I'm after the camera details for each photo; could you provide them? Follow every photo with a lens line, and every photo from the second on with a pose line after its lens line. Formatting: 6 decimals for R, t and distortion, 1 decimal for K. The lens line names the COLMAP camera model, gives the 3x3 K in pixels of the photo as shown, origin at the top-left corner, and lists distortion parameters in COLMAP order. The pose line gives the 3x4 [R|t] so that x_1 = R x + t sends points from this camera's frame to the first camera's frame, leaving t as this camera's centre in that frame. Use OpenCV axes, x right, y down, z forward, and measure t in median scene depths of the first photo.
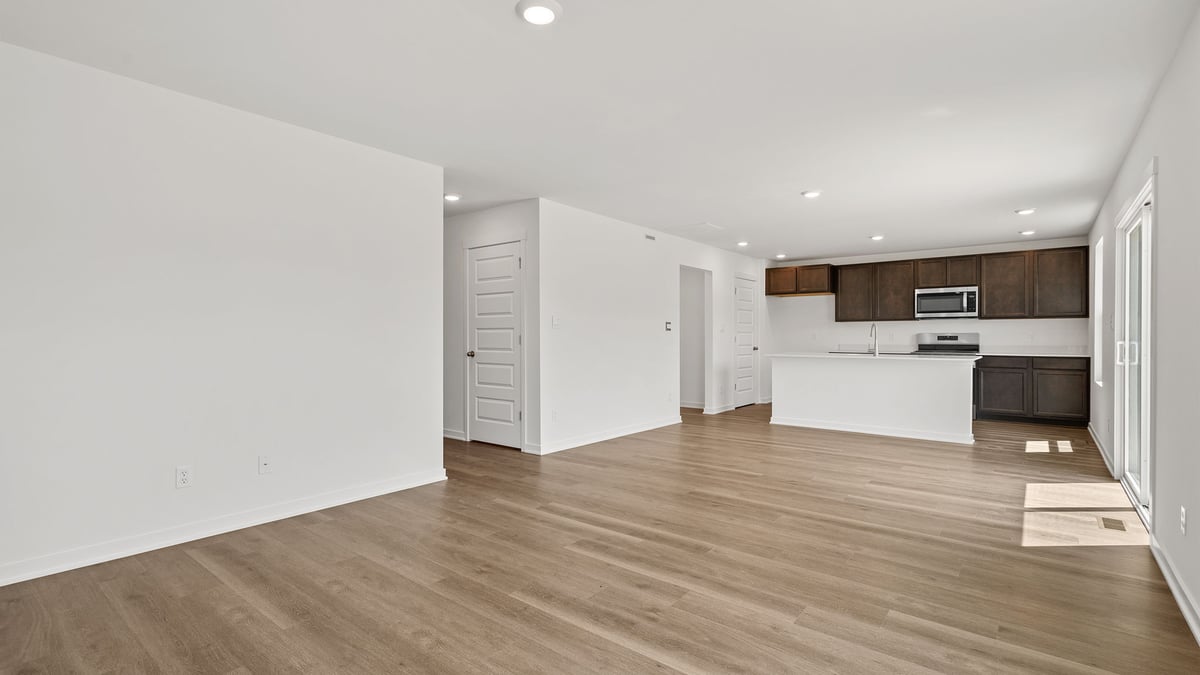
lens RADIAL K [[549.3, 0, 600.0], [0, 549.3, 337.5], [0, 0, 1]] dist [0.003691, 0.000512]
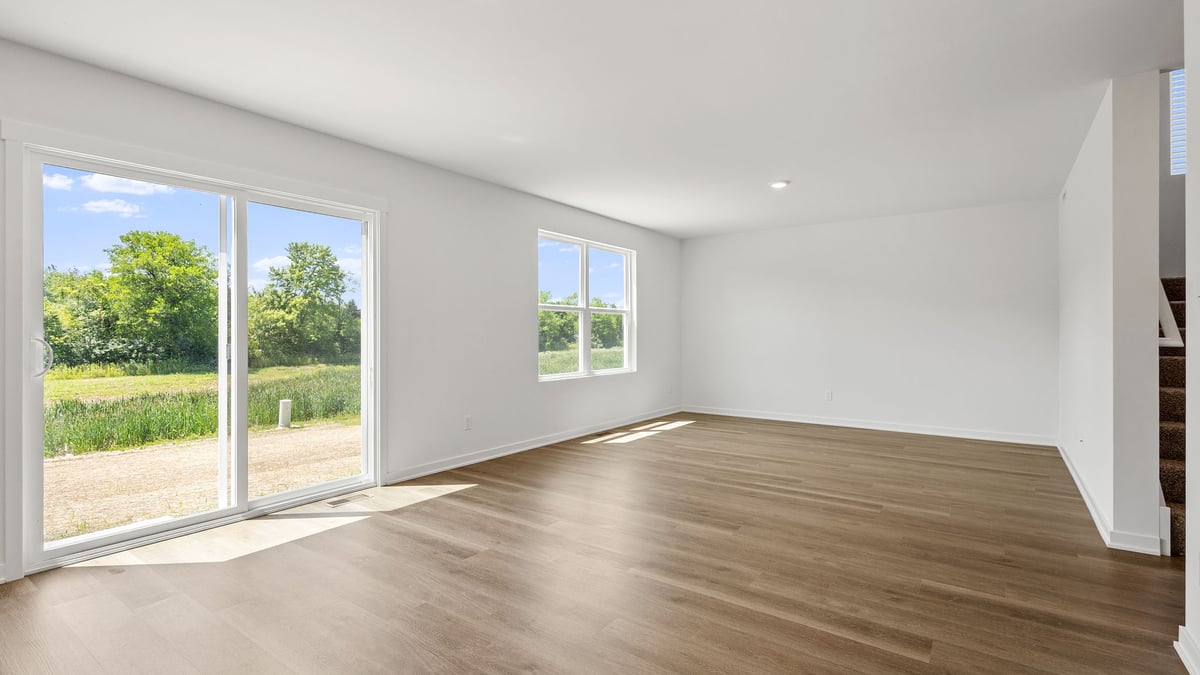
lens RADIAL K [[553.0, 0, 600.4], [0, 553.0, 331.4], [0, 0, 1]] dist [0.003401, 0.000093]
pose [[-0.998622, -0.002537, -0.052413, 0.210964], [-0.002608, 0.999996, 0.001295, -0.001462], [0.052410, 0.001430, -0.998625, 0.934019]]
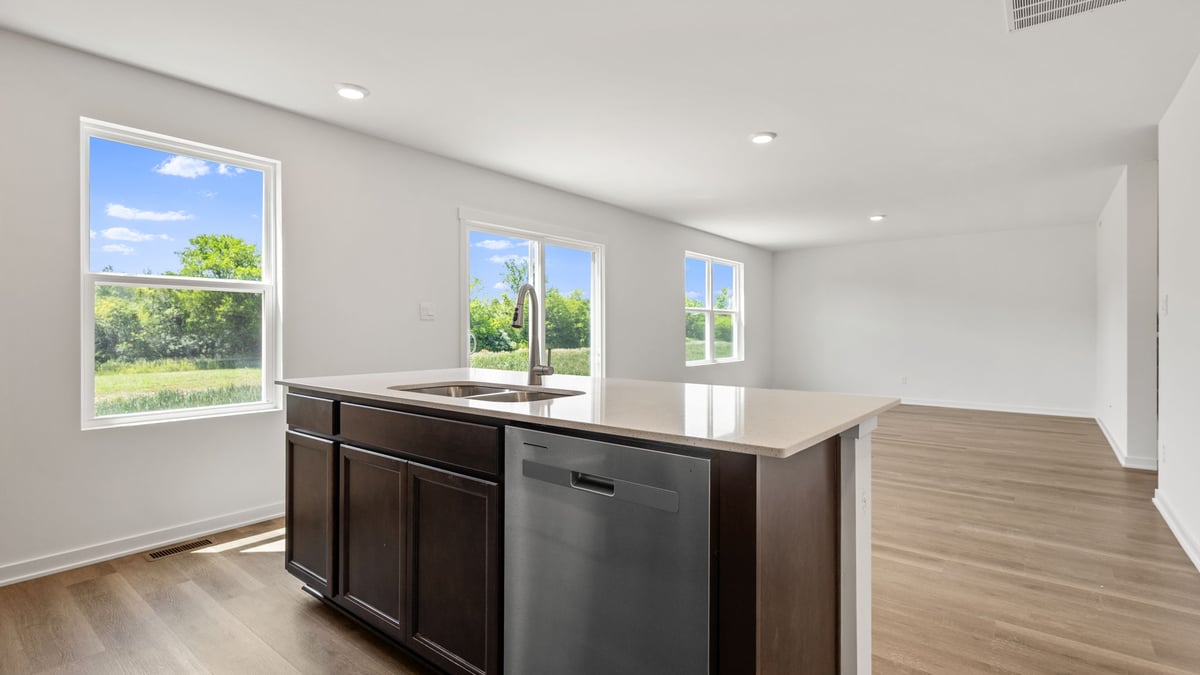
lens RADIAL K [[553.0, 0, 600.4], [0, 553.0, 331.4], [0, 0, 1]] dist [0.003401, 0.000093]
pose [[-0.999993, -0.001676, -0.003458, 0.403929], [-0.001702, 0.999970, 0.007588, -0.001818], [0.003445, 0.007594, -0.999965, 1.162115]]
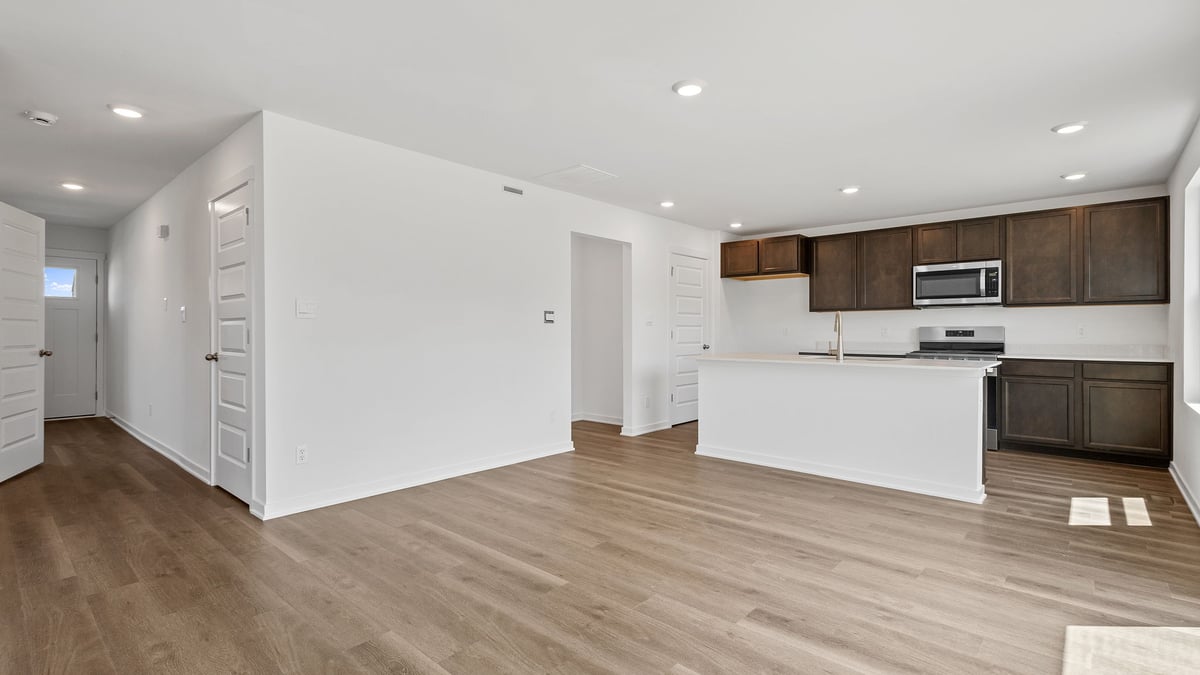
lens RADIAL K [[553.0, 0, 600.4], [0, 553.0, 331.4], [0, 0, 1]] dist [0.003401, 0.000093]
pose [[0.998663, -0.000050, -0.051696, 0.212116], [-0.000051, 0.999998, -0.001956, -0.000323], [0.051696, 0.001956, 0.998661, 0.266865]]
